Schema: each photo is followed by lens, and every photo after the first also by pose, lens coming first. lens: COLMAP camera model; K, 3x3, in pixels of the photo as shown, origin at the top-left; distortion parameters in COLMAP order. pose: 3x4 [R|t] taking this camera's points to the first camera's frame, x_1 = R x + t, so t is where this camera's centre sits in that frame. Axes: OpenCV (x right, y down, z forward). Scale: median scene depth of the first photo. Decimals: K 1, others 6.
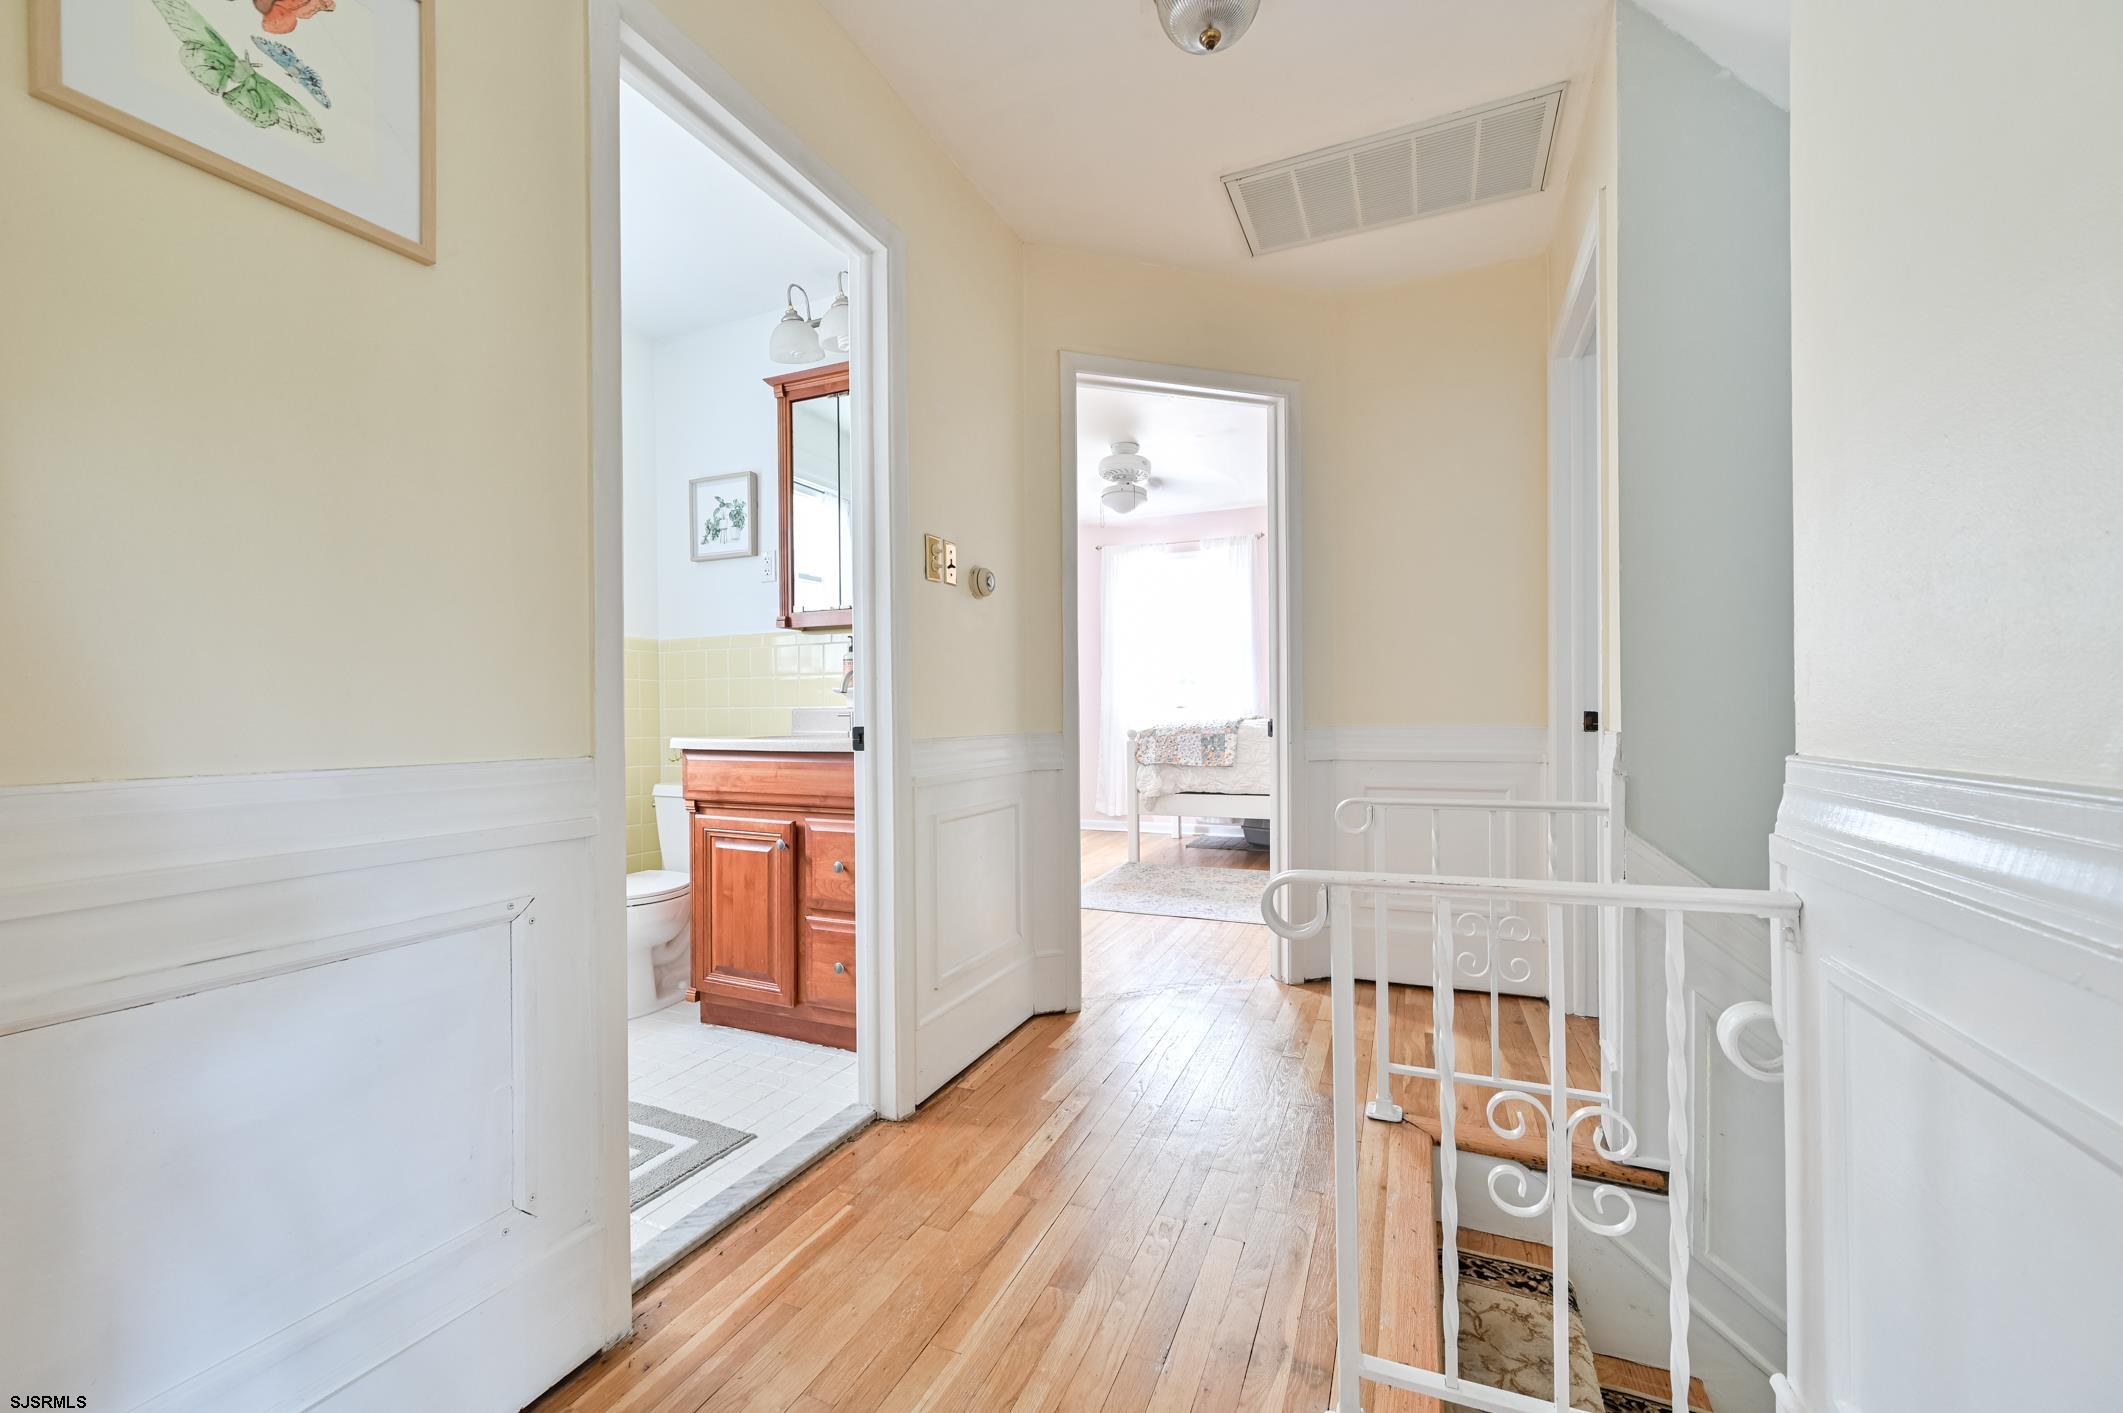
lens RADIAL K [[838.4, 0, 1056.4], [0, 838.4, 716.0], [0, 0, 1]] dist [-0.001918, 0.000296]
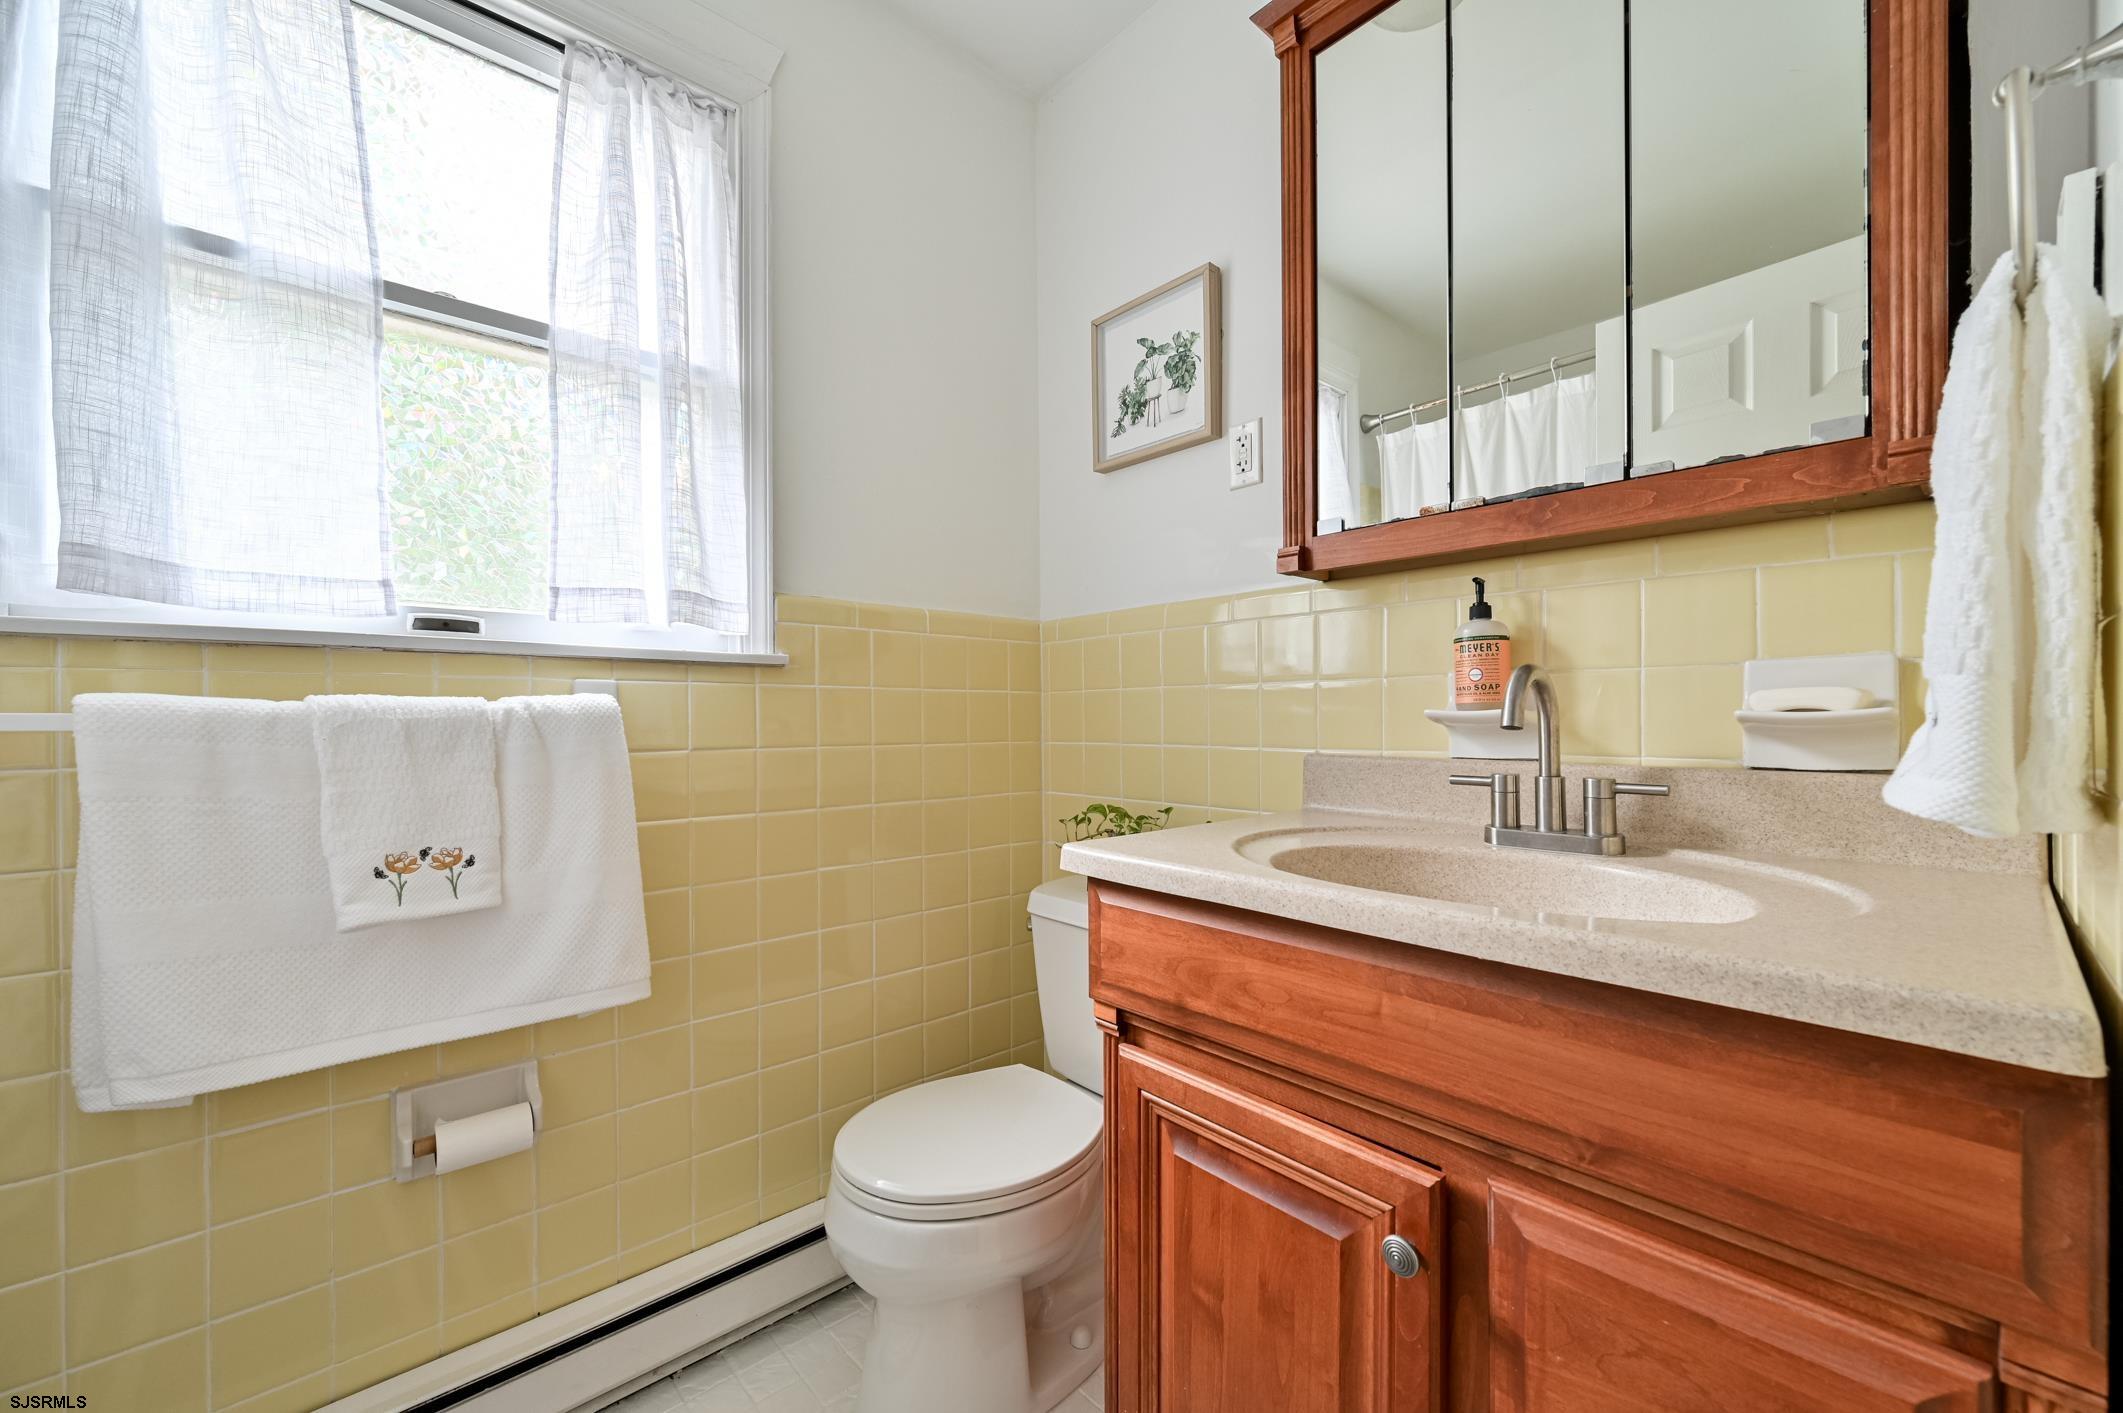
lens RADIAL K [[838.4, 0, 1056.6], [0, 838.4, 709.2], [0, 0, 1]] dist [-0.001918, 0.000296]
pose [[0.908255, -0.001981, -0.418413, -0.296139], [-0.001697, 0.999963, -0.008418, -0.034574], [0.418414, 0.008355, 0.908218, 0.637955]]
